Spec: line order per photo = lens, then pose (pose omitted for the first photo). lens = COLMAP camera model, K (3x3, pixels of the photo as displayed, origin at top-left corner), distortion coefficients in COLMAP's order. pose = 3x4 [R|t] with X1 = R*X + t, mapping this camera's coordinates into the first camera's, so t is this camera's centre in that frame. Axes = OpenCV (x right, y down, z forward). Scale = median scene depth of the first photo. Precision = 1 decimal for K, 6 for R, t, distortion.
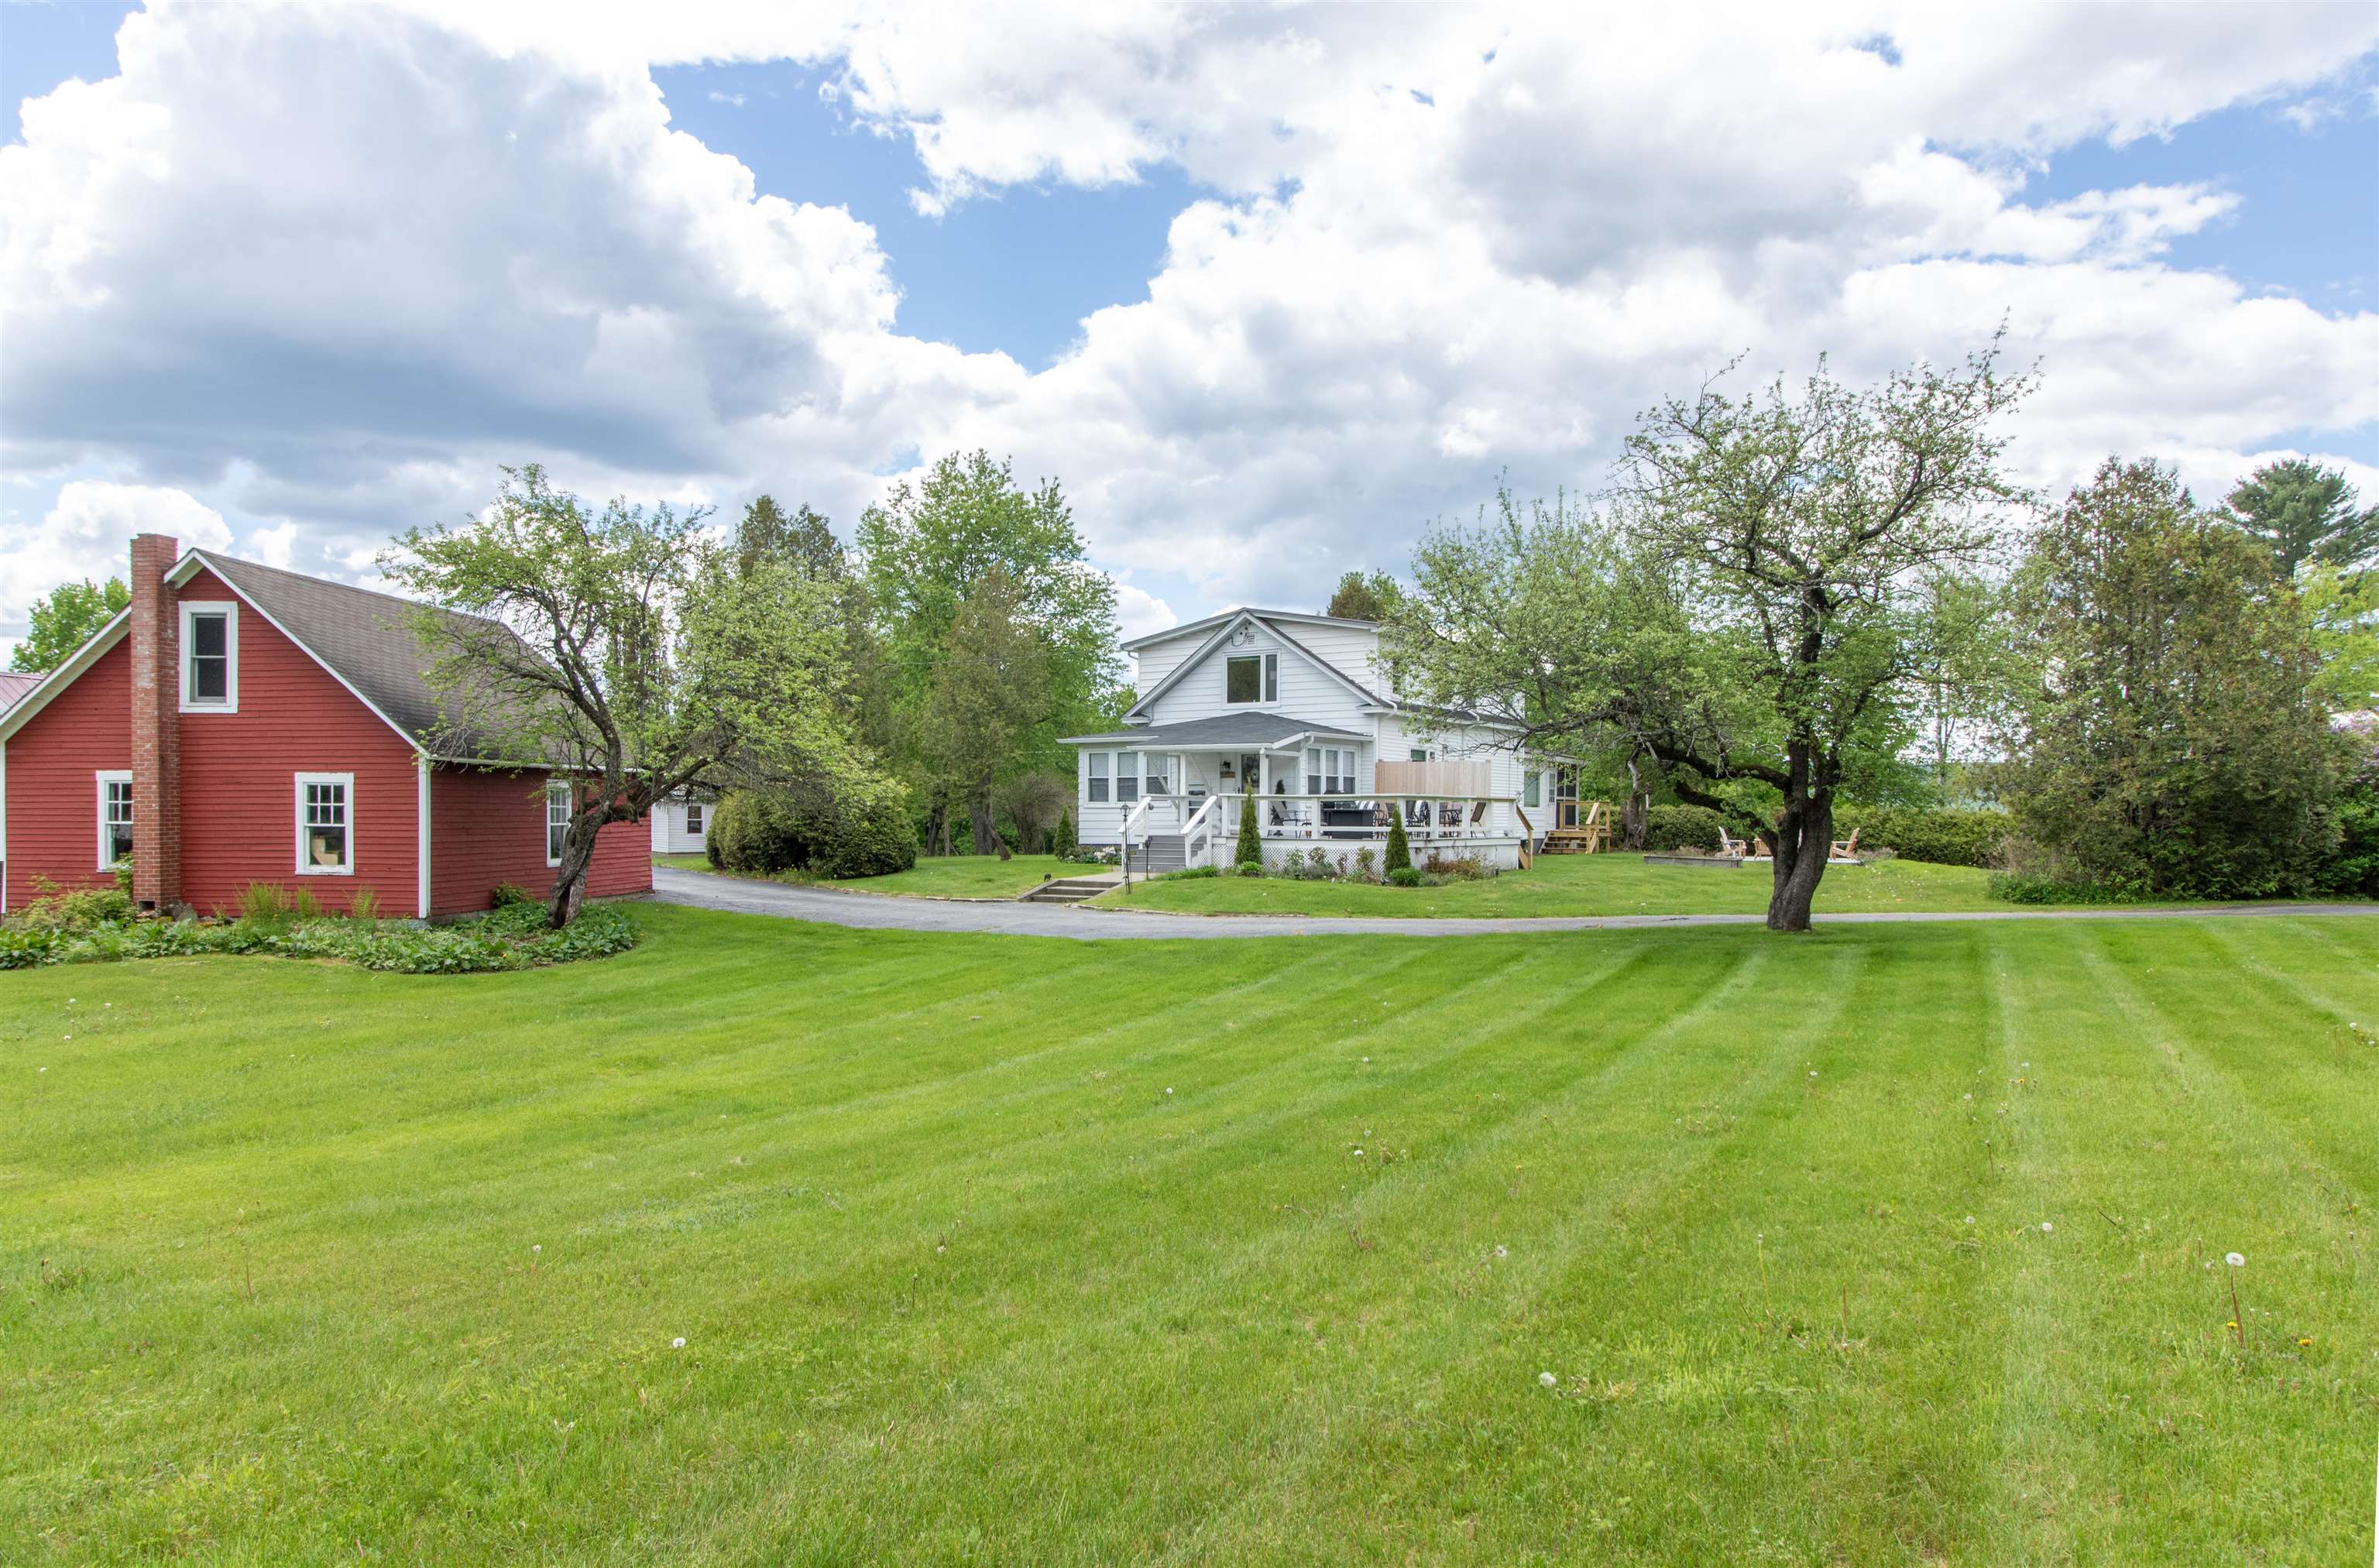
lens RADIAL K [[1580.4, 0, 1170.6], [0, 1580.4, 849.2], [0, 0, 1]] dist [-0.000965, -0.000081]
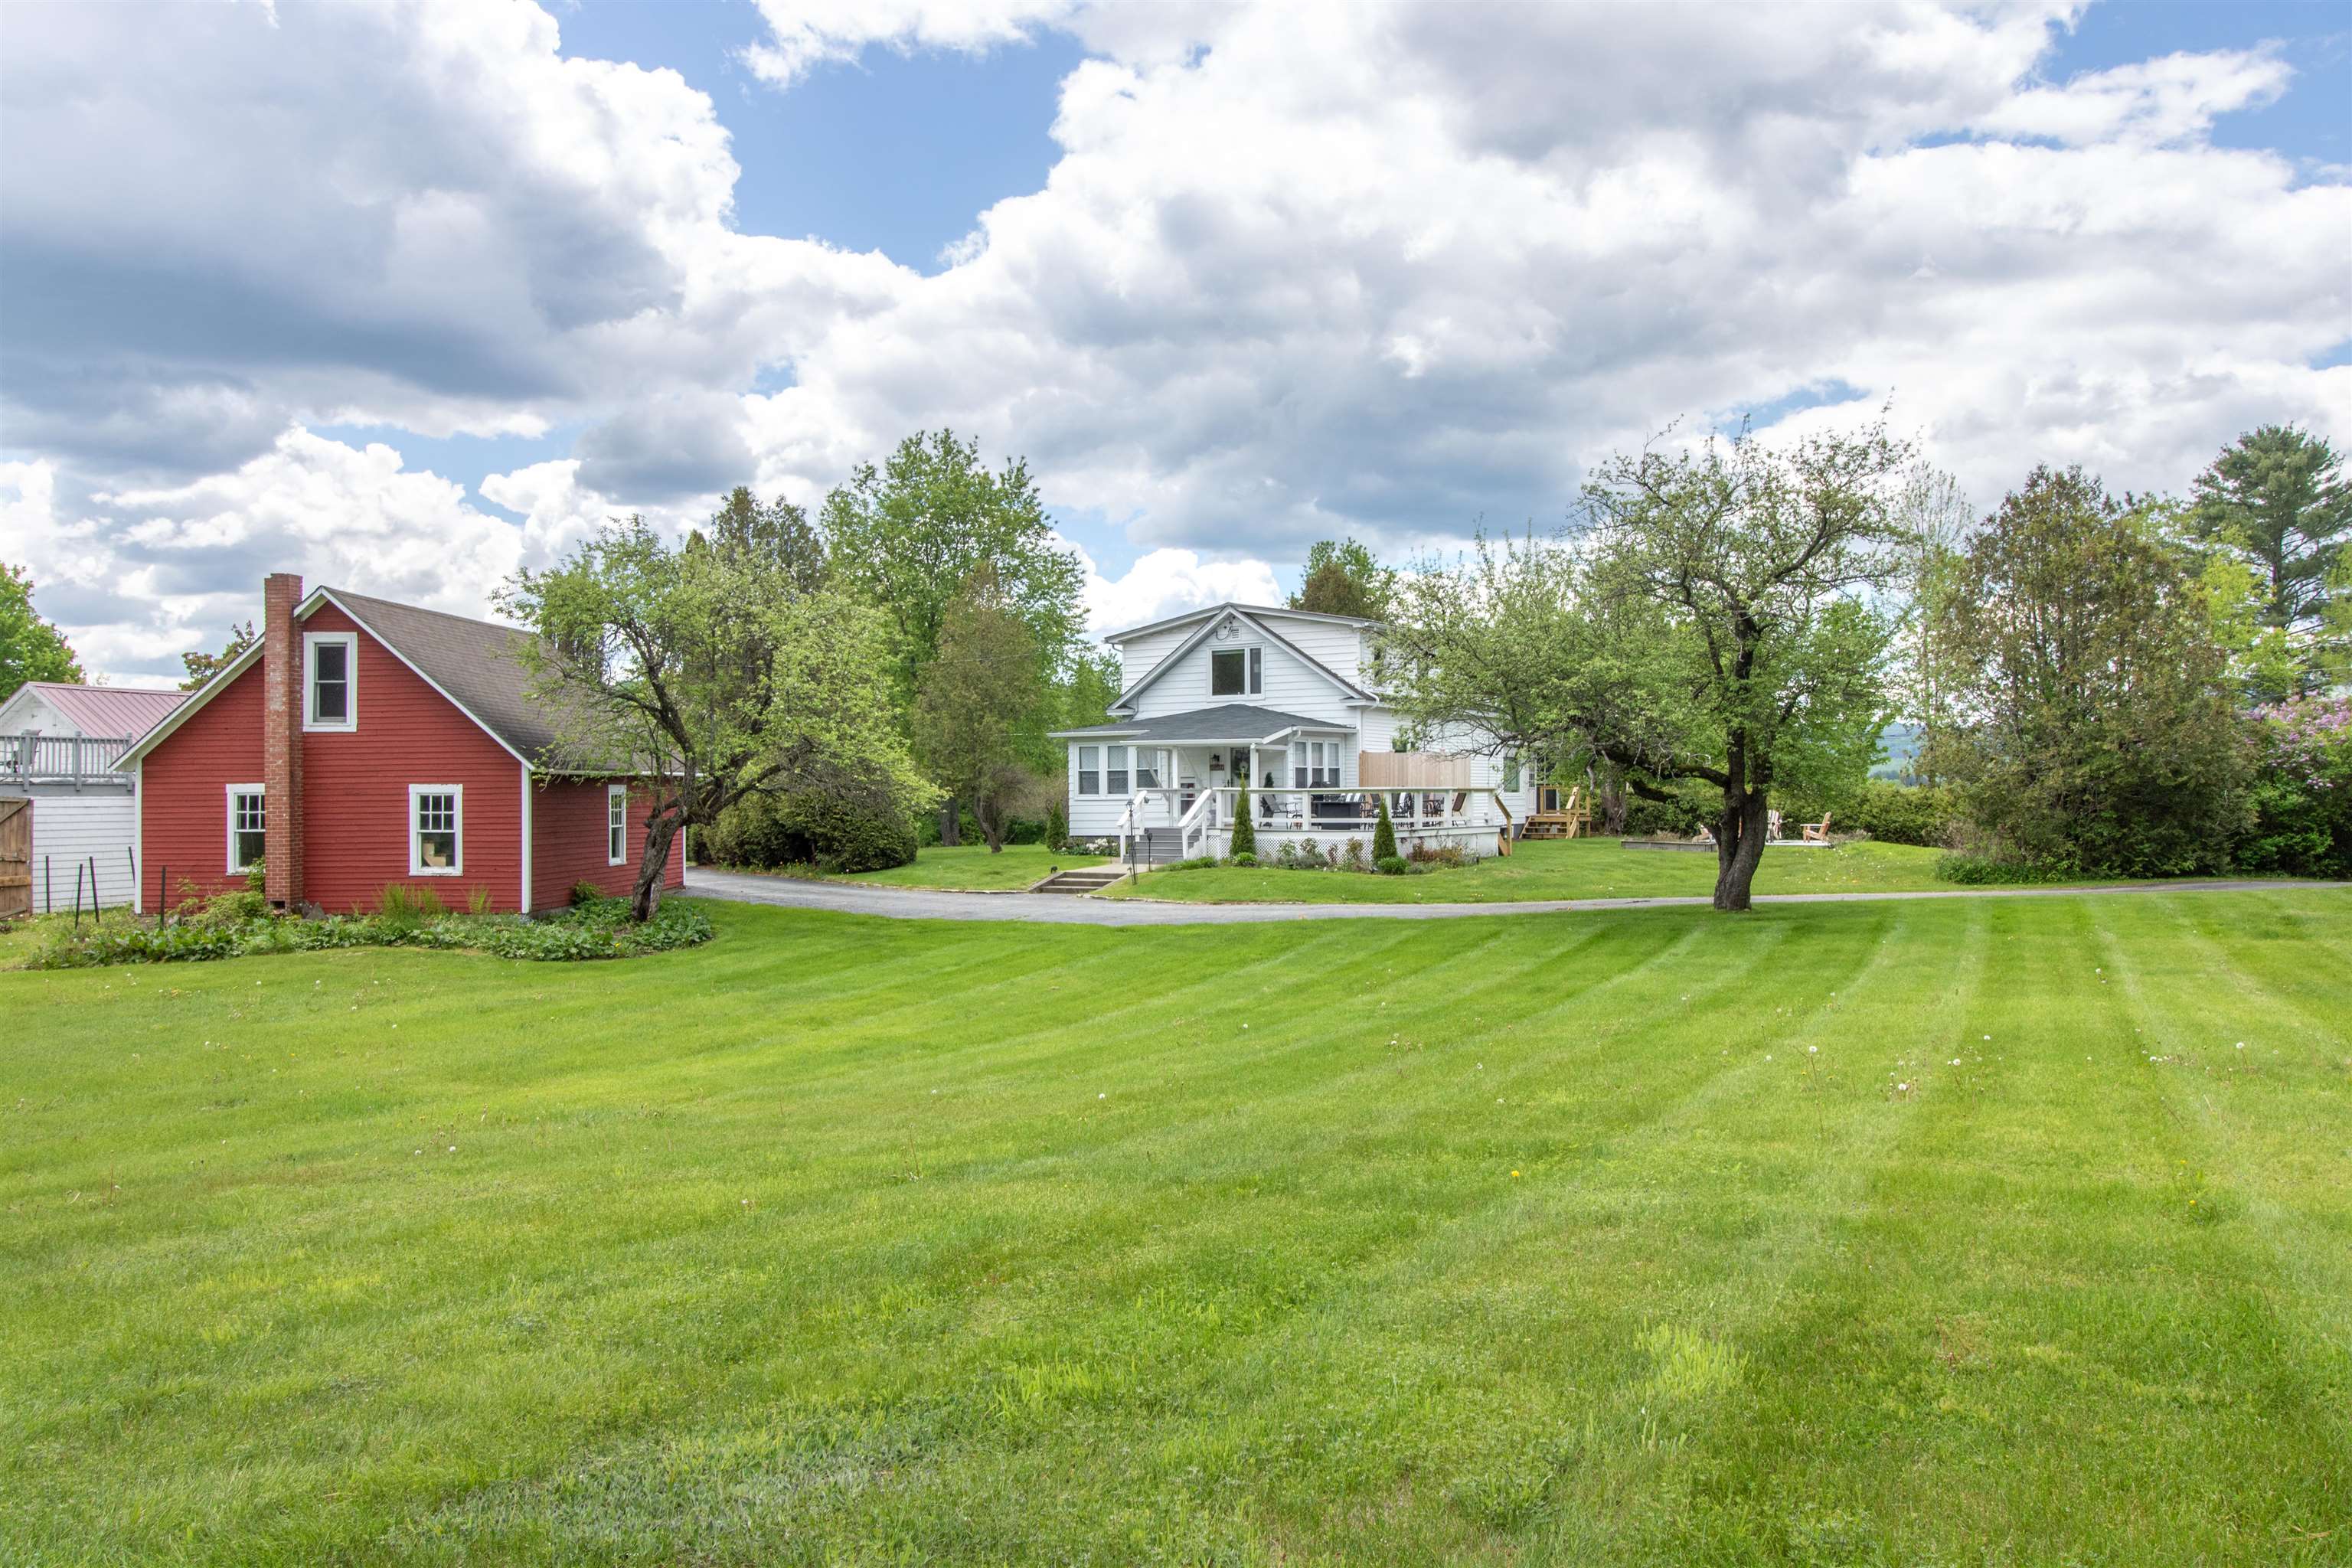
lens RADIAL K [[1845.4, 0, 1176.0], [0, 1845.4, 784.0], [0, 0, 1]] dist [-0.009552, -0.000421]
pose [[0.999103, -0.009262, 0.041318, -0.046583], [0.010306, 0.999631, -0.025120, -0.007406], [-0.041070, 0.025524, 0.998830, -0.230385]]
